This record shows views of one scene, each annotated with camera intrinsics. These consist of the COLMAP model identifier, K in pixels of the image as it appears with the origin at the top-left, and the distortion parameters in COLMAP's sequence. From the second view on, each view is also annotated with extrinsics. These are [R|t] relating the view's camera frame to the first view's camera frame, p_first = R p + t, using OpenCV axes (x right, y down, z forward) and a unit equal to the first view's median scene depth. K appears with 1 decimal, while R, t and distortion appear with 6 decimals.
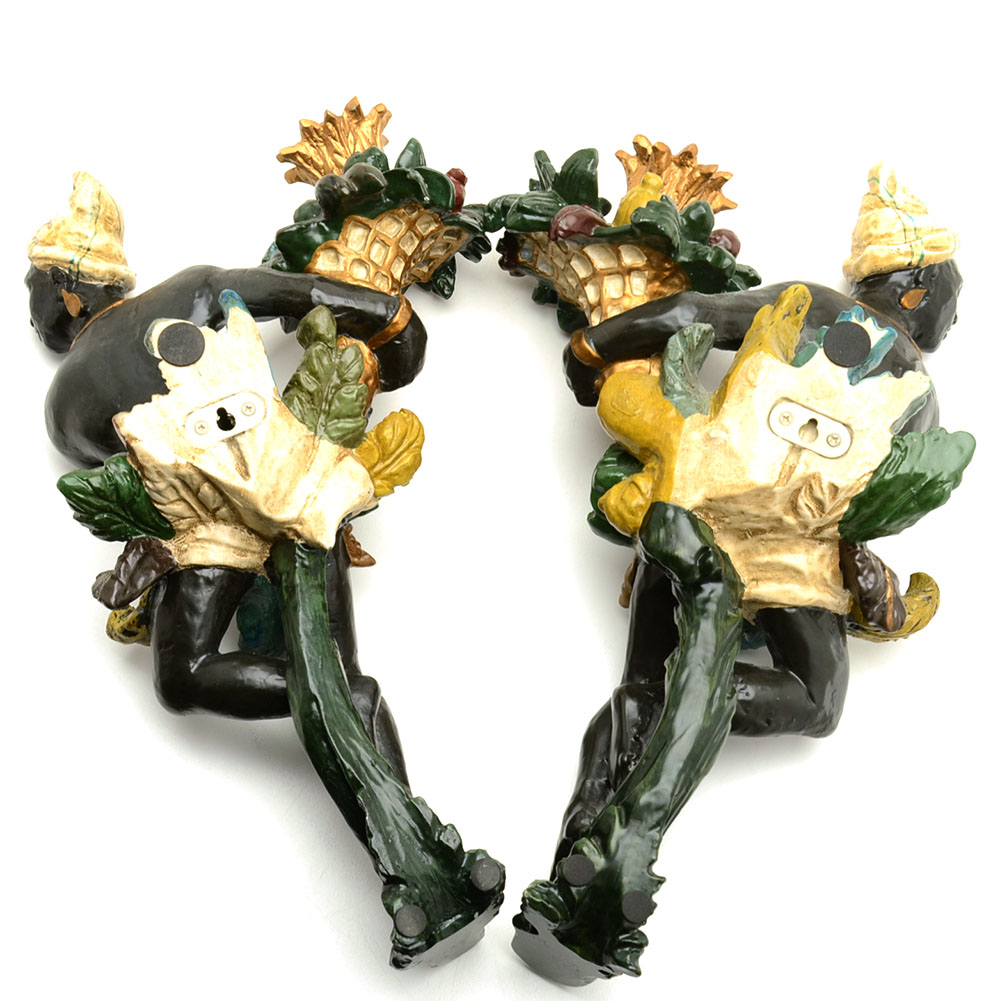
lens RADIAL K [[1950.8, 0, 500.0], [0, 1950.8, 500.5], [0, 0, 1]] dist [-0.012465, 0.096817]
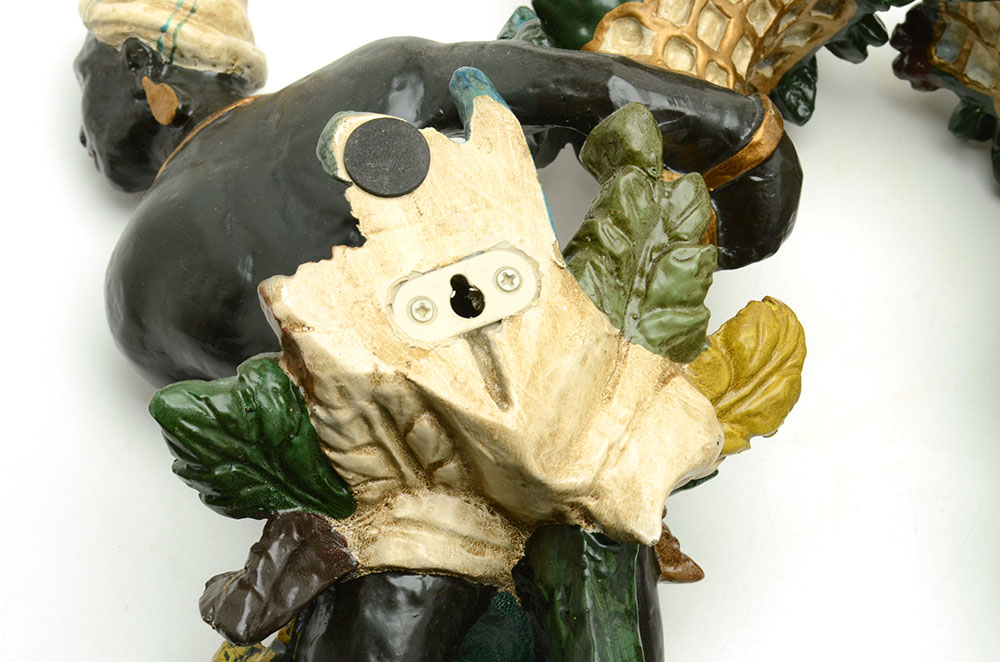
lens RADIAL K [[2358.3, 0, 500.0], [0, 2358.3, 331.0], [0, 0, 1]] dist [0.008654, 0.373009]
pose [[0.999365, 0.034806, 0.007597, -0.132891], [-0.034020, 0.995672, -0.086491, 0.023319], [-0.010575, 0.086178, 0.996224, 0.343550]]
